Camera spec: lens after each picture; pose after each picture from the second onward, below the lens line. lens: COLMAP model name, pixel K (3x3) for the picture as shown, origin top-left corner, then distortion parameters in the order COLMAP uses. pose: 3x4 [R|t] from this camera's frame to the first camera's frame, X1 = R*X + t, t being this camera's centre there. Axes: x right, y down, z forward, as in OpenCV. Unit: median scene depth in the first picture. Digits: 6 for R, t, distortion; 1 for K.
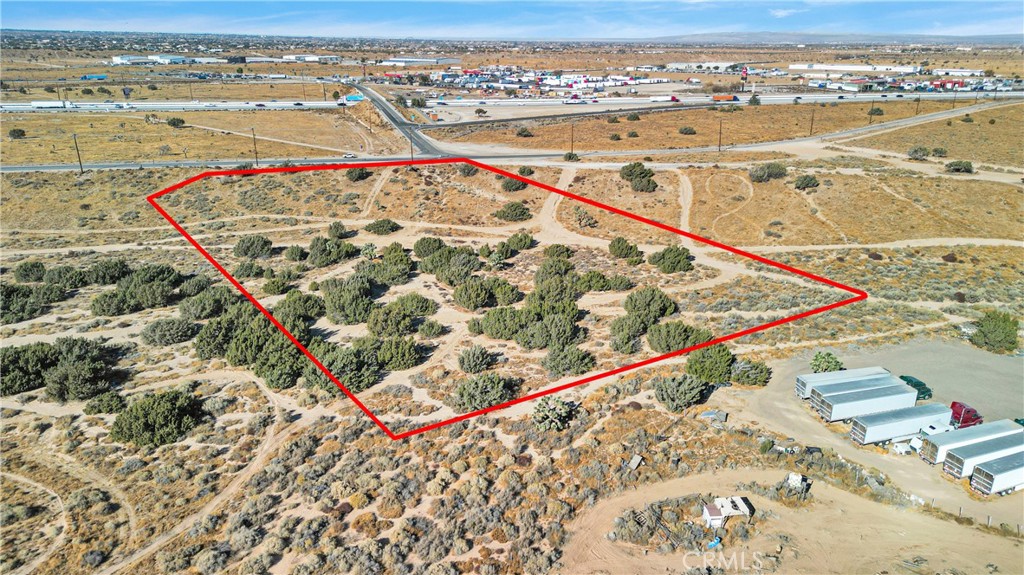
lens RADIAL K [[712.8, 0, 519.1], [0, 712.8, 287.4], [0, 0, 1]] dist [0.082933, -0.098938]
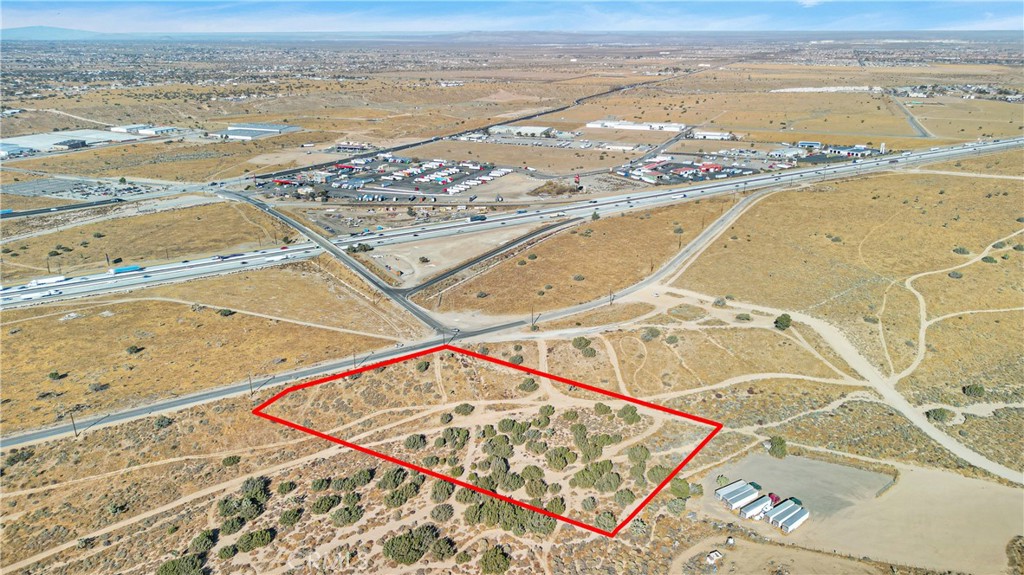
lens RADIAL K [[712.8, 0, 519.1], [0, 712.8, 287.4], [0, 0, 1]] dist [0.082933, -0.098938]
pose [[0.957353, -0.098224, 0.271712, -0.451891], [0.096648, 0.995133, 0.019209, -0.356512], [-0.272276, 0.007870, 0.962187, -0.634130]]
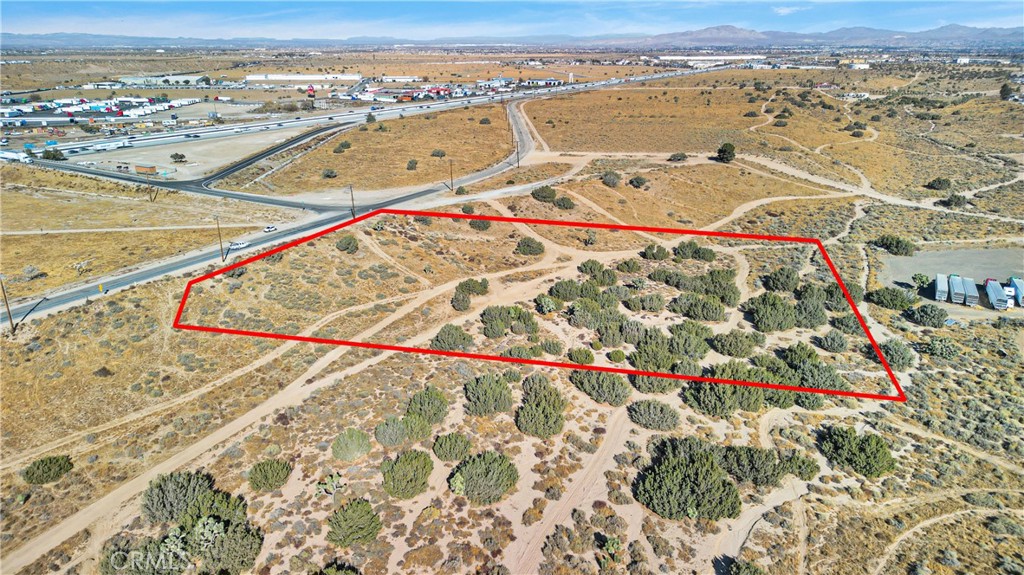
lens RADIAL K [[712.8, 0, 519.1], [0, 712.8, 287.4], [0, 0, 1]] dist [0.082933, -0.098938]
pose [[0.676159, -0.242823, 0.695590, -0.735081], [0.244738, 0.964541, 0.098810, -0.147056], [-0.694919, 0.103426, 0.711612, 0.236467]]
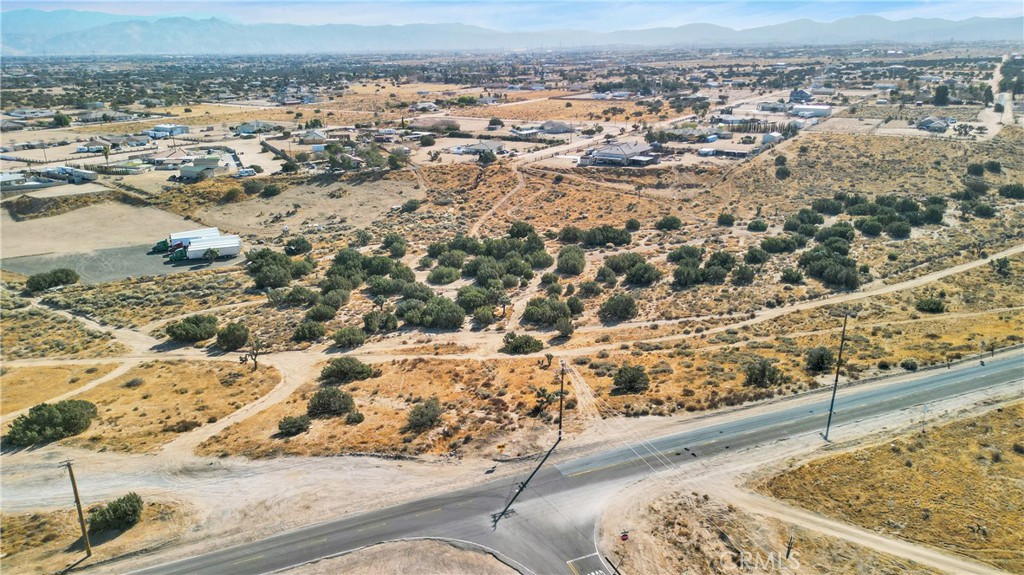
lens RADIAL K [[712.8, 0, 519.1], [0, 712.8, 287.4], [0, 0, 1]] dist [0.082933, -0.098938]
pose [[-0.993624, 0.034907, -0.107207, -0.093915], [-0.038811, 0.786855, 0.615917, -0.551017], [0.105856, 0.616150, -0.780483, 1.403254]]
